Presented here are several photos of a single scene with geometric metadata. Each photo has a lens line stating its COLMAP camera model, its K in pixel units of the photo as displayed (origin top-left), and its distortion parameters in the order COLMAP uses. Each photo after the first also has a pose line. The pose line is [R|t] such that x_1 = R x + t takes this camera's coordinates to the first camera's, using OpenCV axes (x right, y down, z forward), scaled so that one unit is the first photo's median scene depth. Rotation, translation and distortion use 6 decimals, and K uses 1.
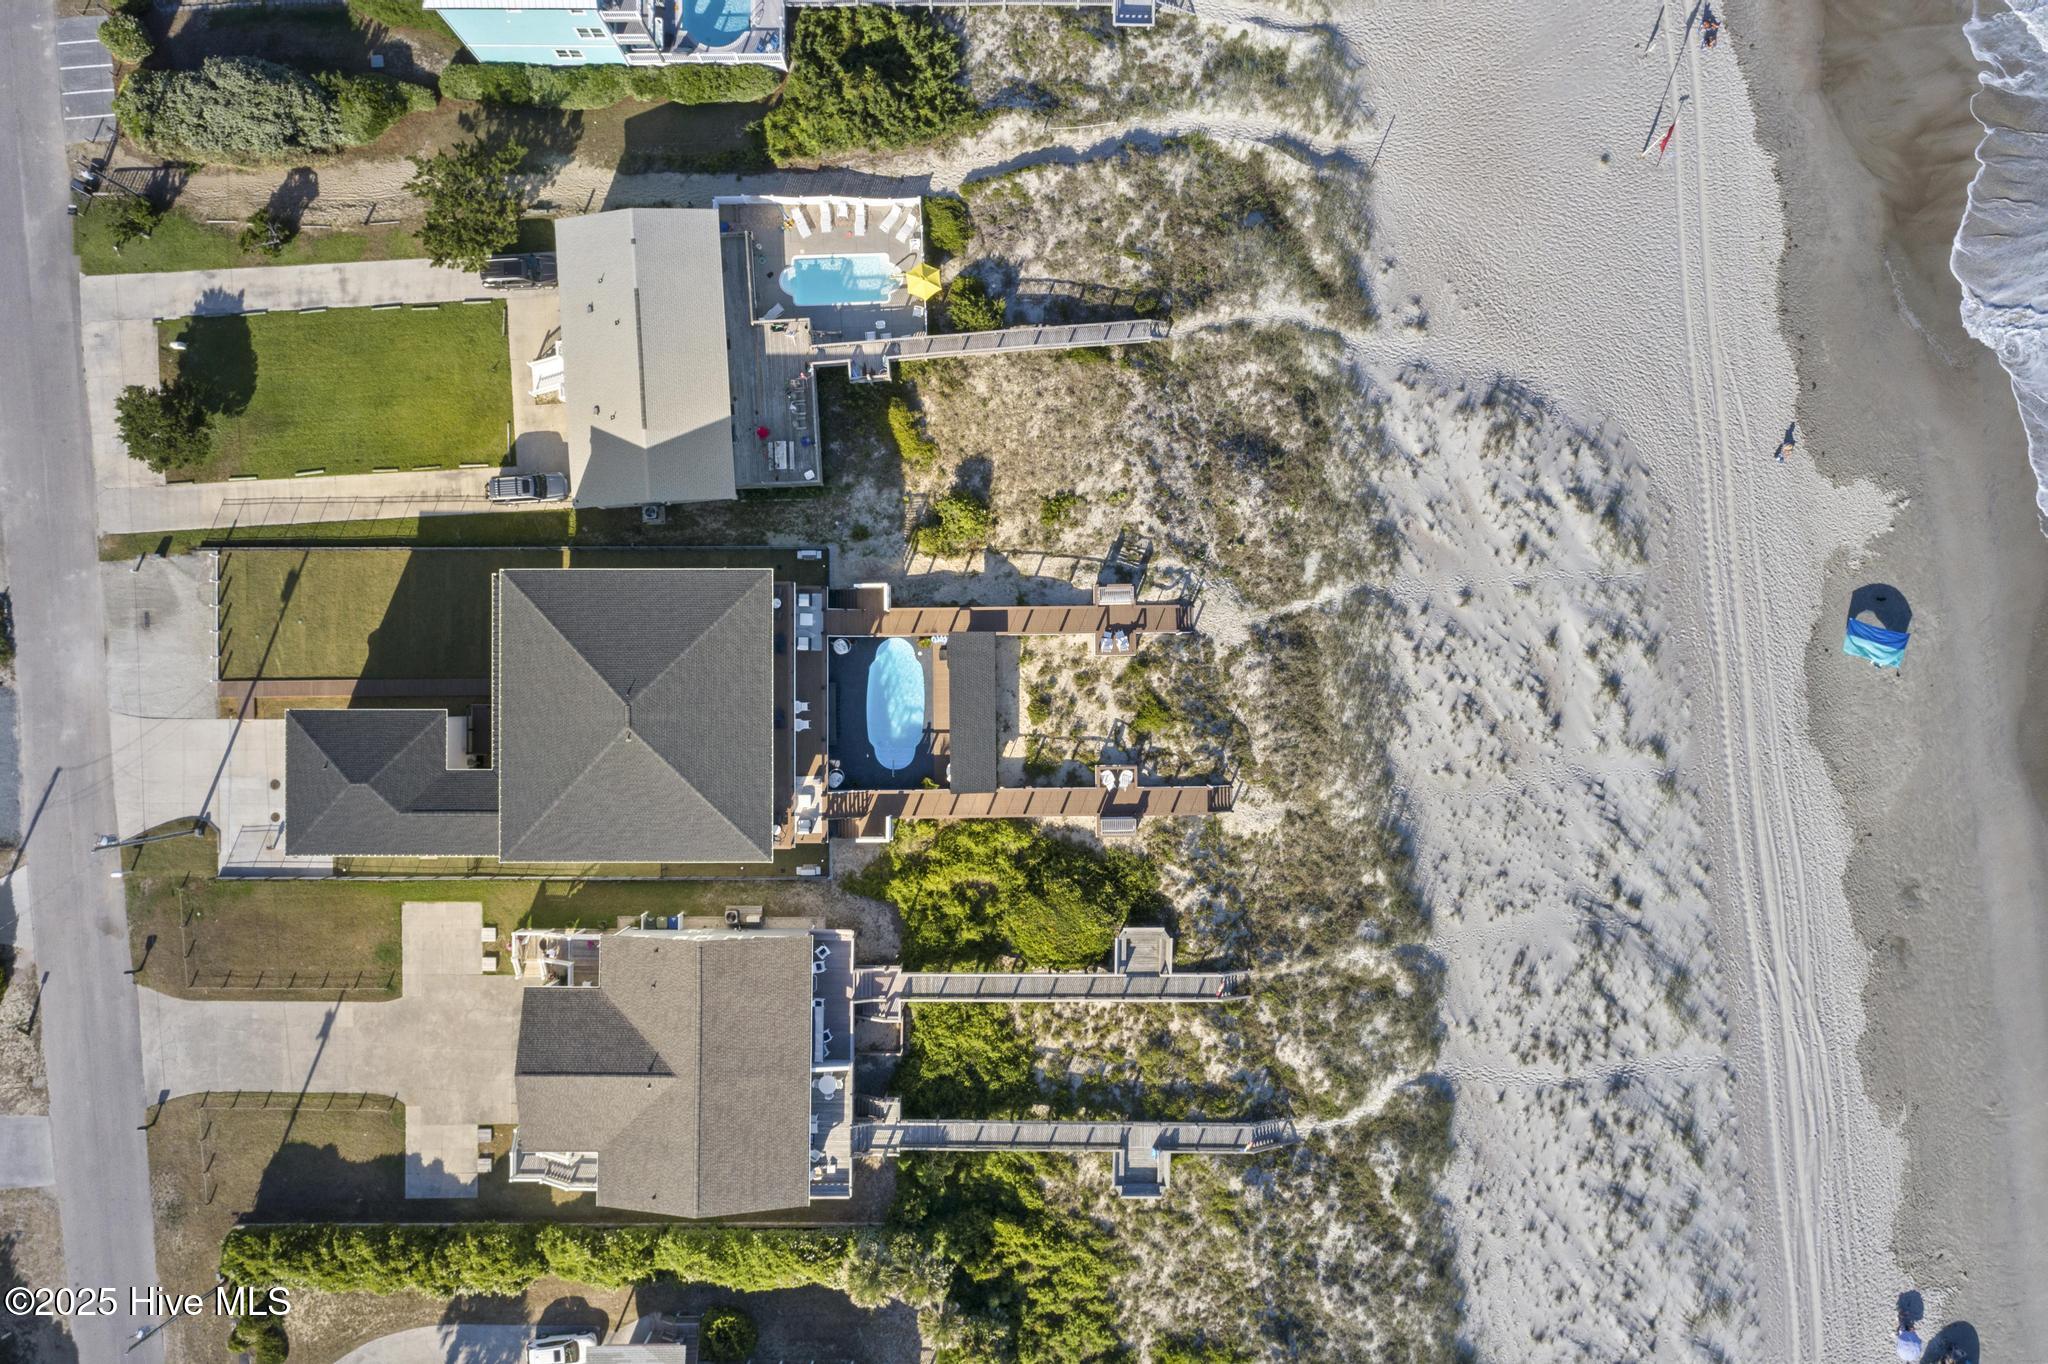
lens RADIAL K [[1438.9, 0, 1022.6], [0, 1438.9, 713.4], [0, 0, 1]] dist [0.000904, 0.001065]
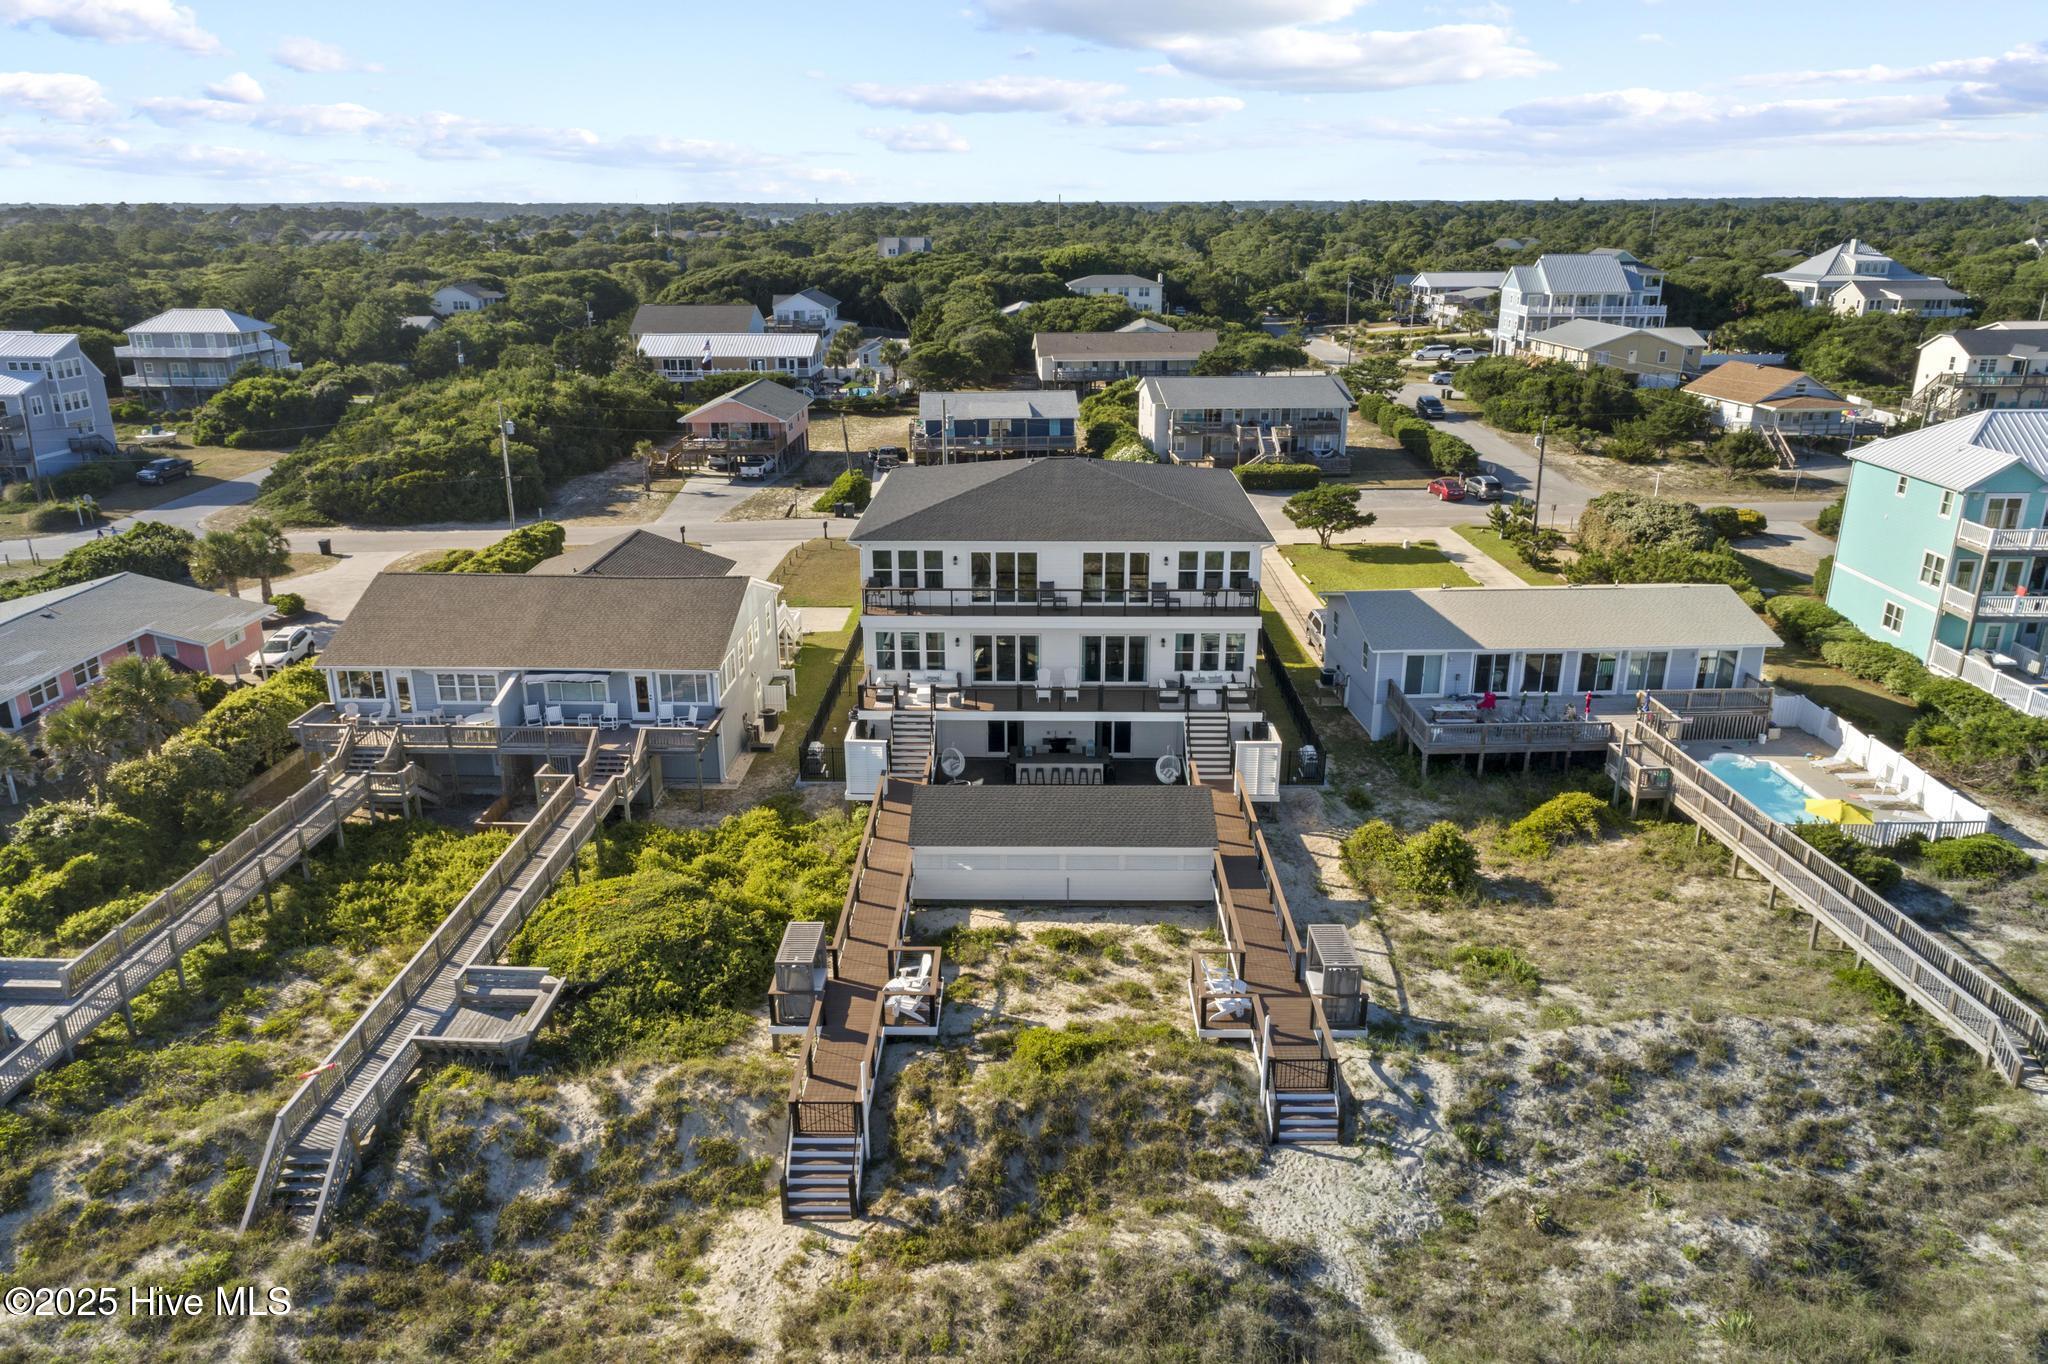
lens RADIAL K [[1389.6, 0, 1004.9], [0, 1389.6, 685.5], [0, 0, 1]] dist [0.002798, 0.001061]
pose [[-0.038485, 0.316311, -0.947875, 0.429768], [-0.999228, -0.019699, 0.033996, 0.003914], [-0.007919, 0.948451, 0.316825, 0.771344]]
